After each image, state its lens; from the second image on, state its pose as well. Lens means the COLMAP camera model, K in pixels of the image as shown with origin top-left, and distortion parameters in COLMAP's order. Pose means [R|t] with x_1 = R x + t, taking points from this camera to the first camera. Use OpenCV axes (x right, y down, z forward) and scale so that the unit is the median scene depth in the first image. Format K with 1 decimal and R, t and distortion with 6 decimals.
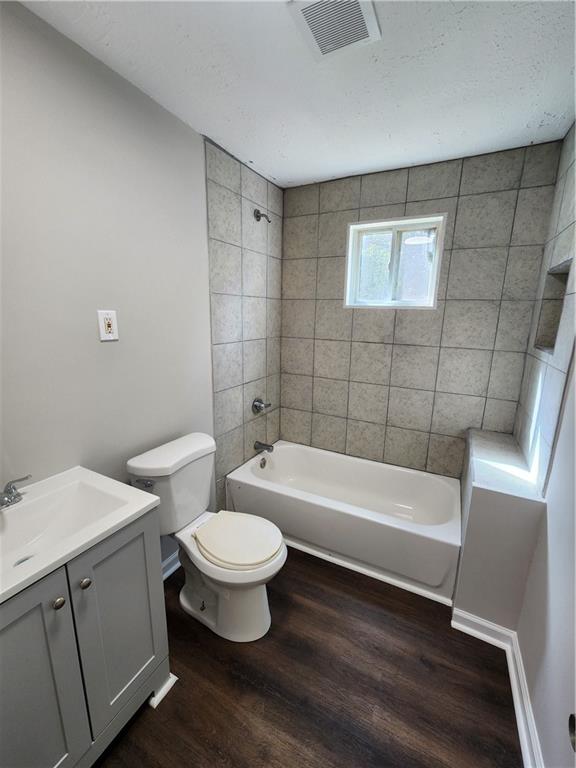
lens RADIAL K [[317.6, 0, 294.7], [0, 317.6, 382.6], [0, 0, 1]] dist [0.002751, 0.000263]
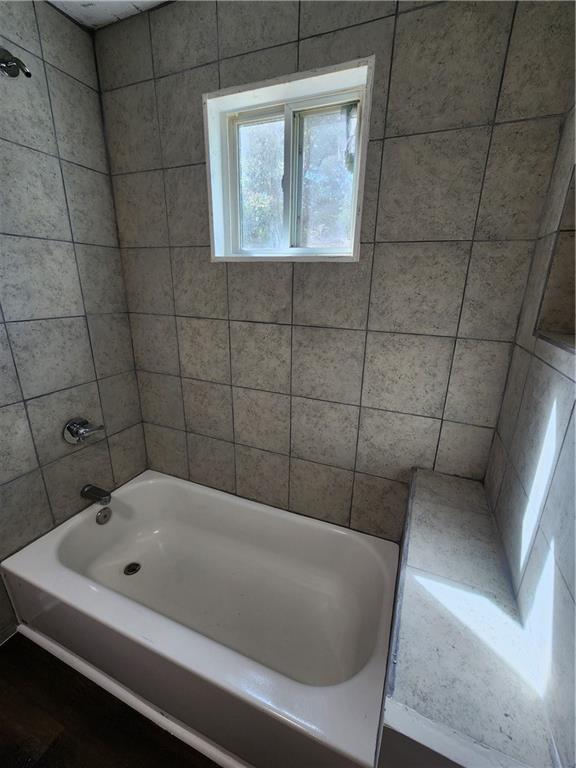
lens RADIAL K [[317.6, 0, 294.7], [0, 317.6, 382.6], [0, 0, 1]] dist [0.002751, 0.000263]
pose [[0.996269, -0.023376, 0.083079, 0.267766], [0.016092, 0.996053, 0.087286, -0.068272], [-0.084792, -0.085623, 0.992713, 0.421990]]
